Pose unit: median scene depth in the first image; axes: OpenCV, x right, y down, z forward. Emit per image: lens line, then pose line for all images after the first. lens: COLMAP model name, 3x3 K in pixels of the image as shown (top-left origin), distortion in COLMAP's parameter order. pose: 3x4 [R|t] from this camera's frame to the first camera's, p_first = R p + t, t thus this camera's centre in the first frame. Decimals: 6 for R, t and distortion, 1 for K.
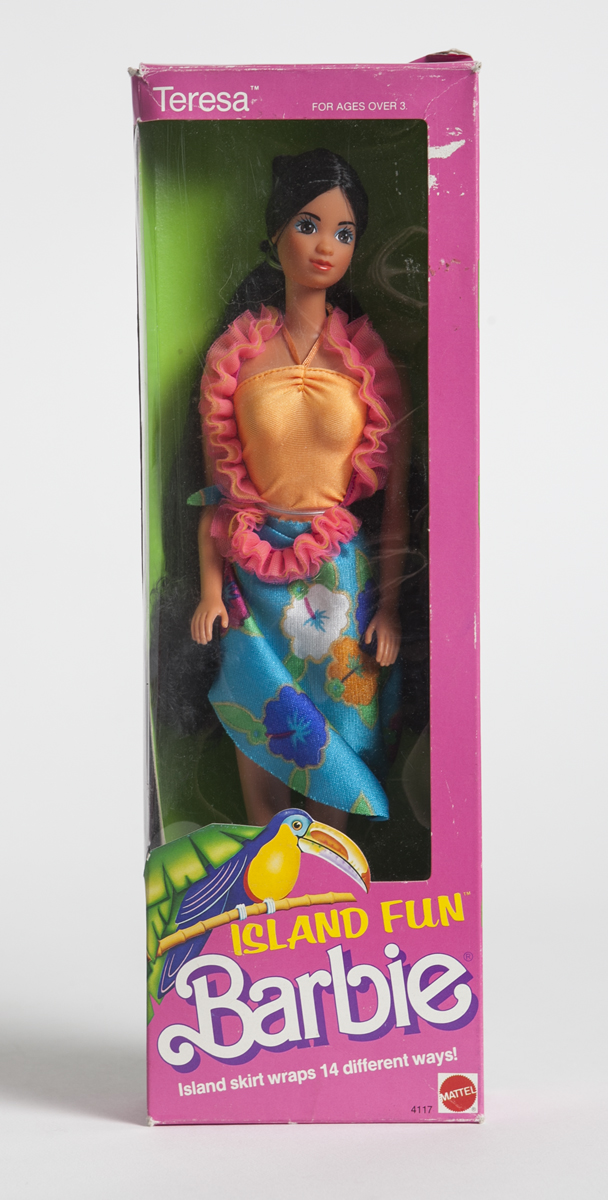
lens RADIAL K [[2848.0, 0, 298.0], [0, 2848.0, 599.1], [0, 0, 1]] dist [0.147469, 0.000000]
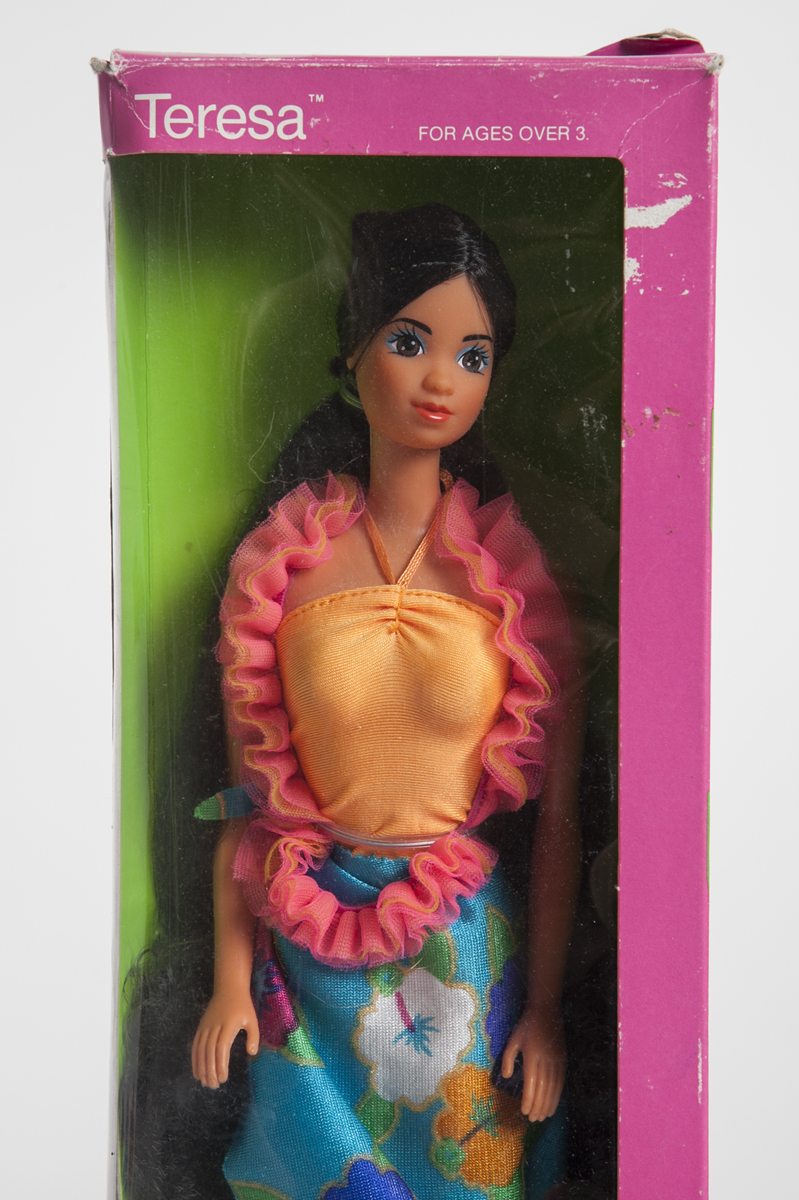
lens RADIAL K [[3057.6, 0, 402.6], [0, 3057.6, 599.8], [0, 0, 1]] dist [0.279897, 0.000000]
pose [[0.999880, 0.012152, -0.009603, 0.008630], [-0.012152, 0.999926, 0.000083, -0.079659], [0.009603, 0.000033, 0.999954, 0.392024]]
